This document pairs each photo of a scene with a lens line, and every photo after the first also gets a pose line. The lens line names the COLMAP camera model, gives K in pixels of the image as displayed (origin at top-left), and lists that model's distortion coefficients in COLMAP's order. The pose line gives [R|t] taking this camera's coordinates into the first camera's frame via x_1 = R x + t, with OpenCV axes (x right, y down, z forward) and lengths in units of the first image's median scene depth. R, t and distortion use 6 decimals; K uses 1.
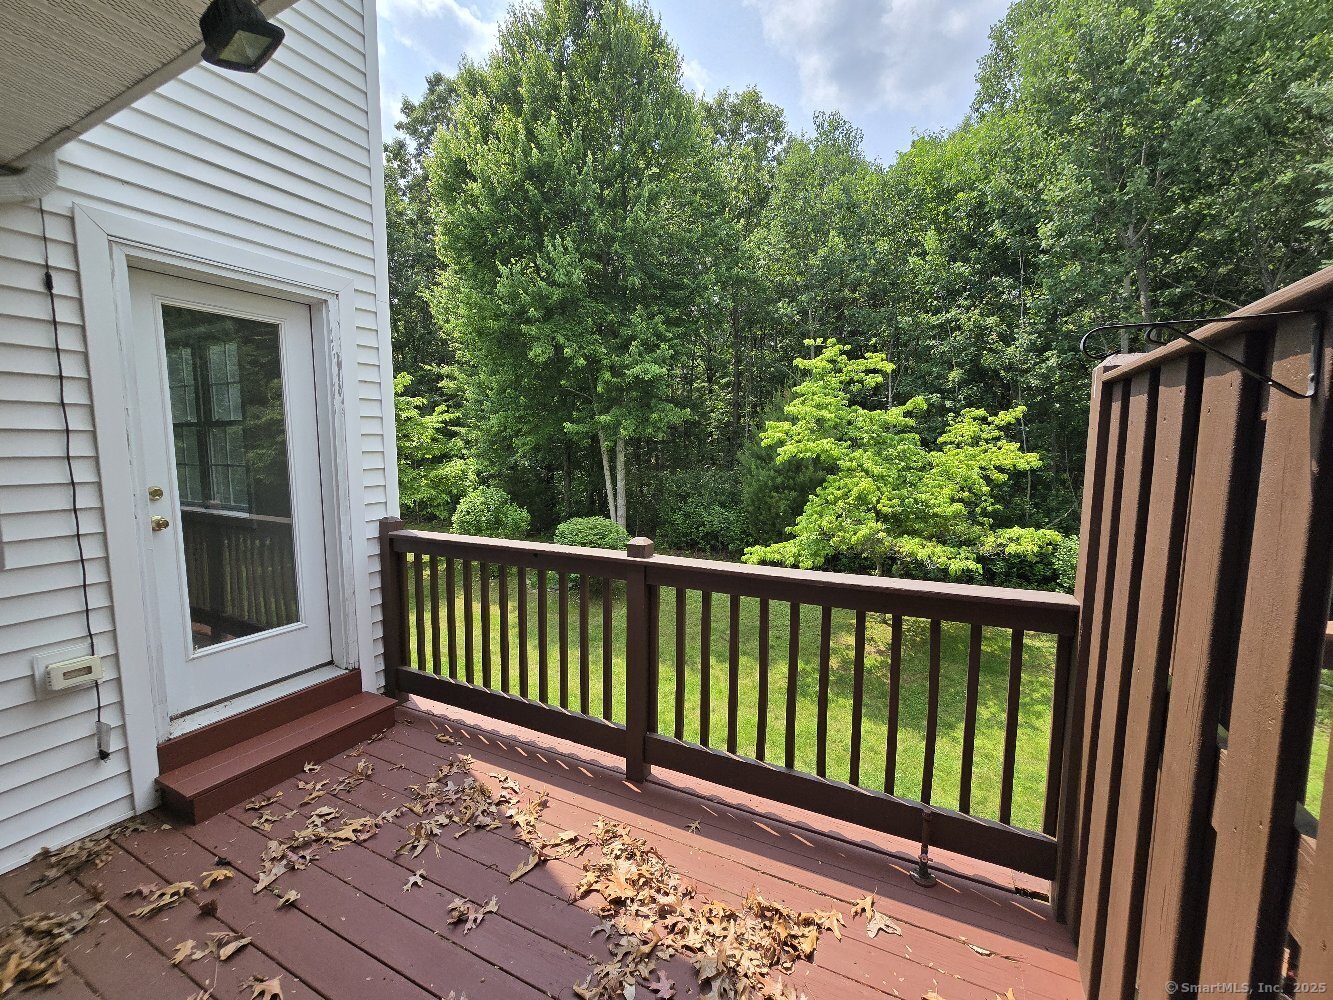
lens RADIAL K [[547.6, 0, 666.5], [0, 547.6, 500.0], [0, 0, 1]] dist [0.000847, 0.000051]
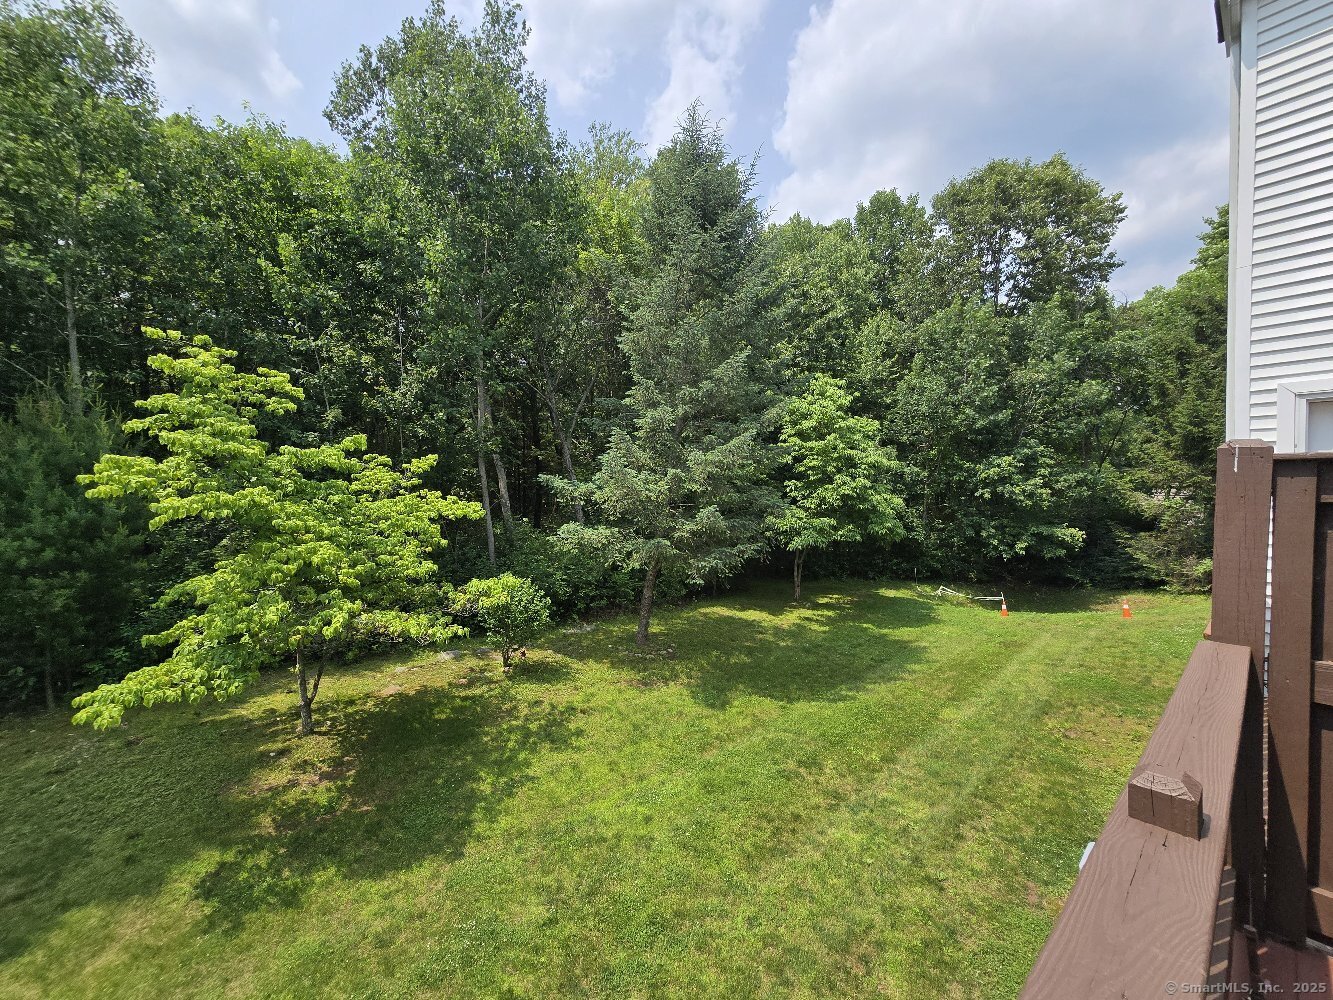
lens RADIAL K [[547.6, 0, 666.5], [0, 547.6, 500.0], [0, 0, 1]] dist [0.000847, 0.000051]
pose [[0.374118, -0.015645, 0.927249, -0.106956], [0.088618, 0.995885, -0.018951, -0.034082], [-0.923137, 0.089261, 0.373965, 0.255898]]
